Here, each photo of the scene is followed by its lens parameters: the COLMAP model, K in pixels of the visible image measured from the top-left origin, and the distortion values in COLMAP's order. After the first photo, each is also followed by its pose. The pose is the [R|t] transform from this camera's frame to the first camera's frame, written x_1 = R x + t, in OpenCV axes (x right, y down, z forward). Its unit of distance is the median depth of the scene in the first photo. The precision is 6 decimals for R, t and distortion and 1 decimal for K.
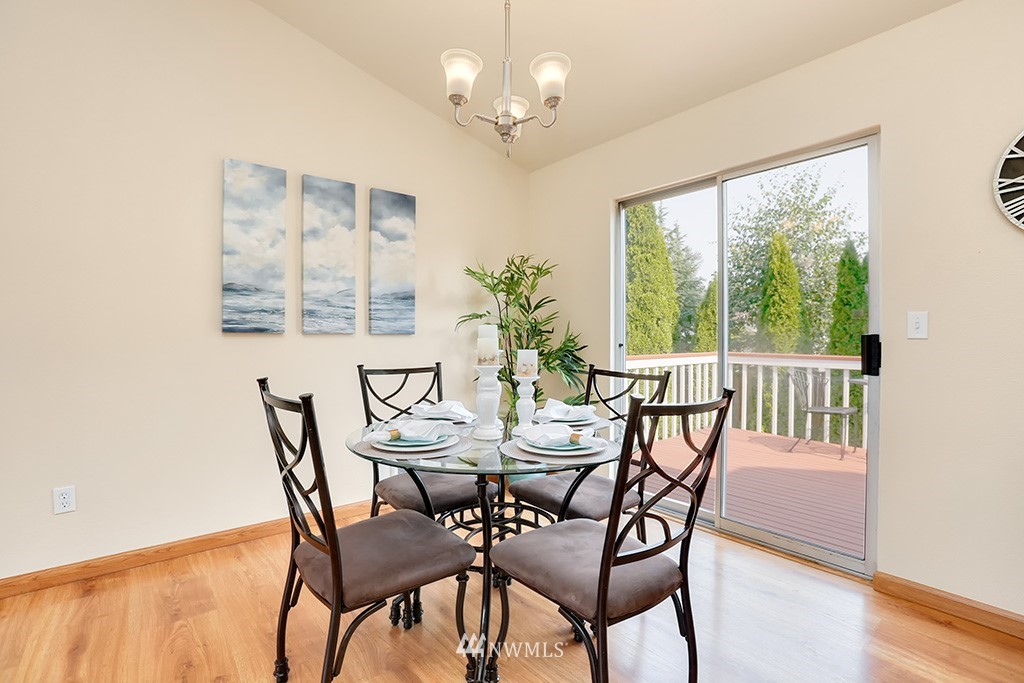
lens RADIAL K [[464.3, 0, 507.6], [0, 464.3, 339.9], [0, 0, 1]] dist [-0.050489, 0.016665]
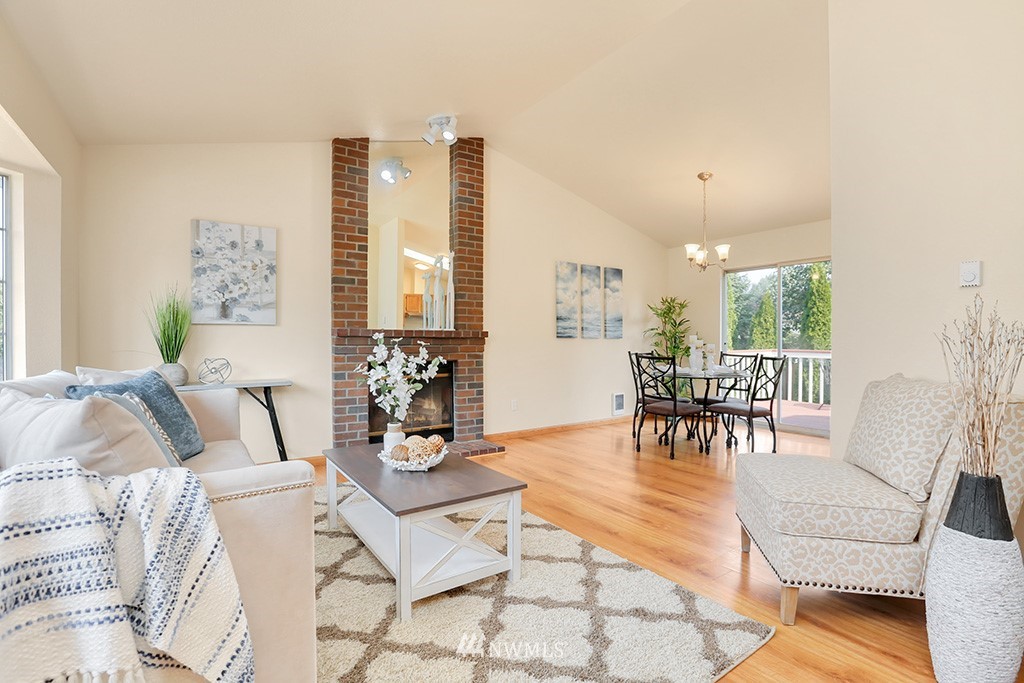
lens RADIAL K [[470.3, 0, 511.6], [0, 470.3, 340.1], [0, 0, 1]] dist [-0.051213, 0.017680]
pose [[0.997810, 0.000061, -0.066139, -0.601699], [-0.000294, 0.999994, -0.003521, 0.003973], [0.066139, 0.003533, 0.997804, -1.173361]]
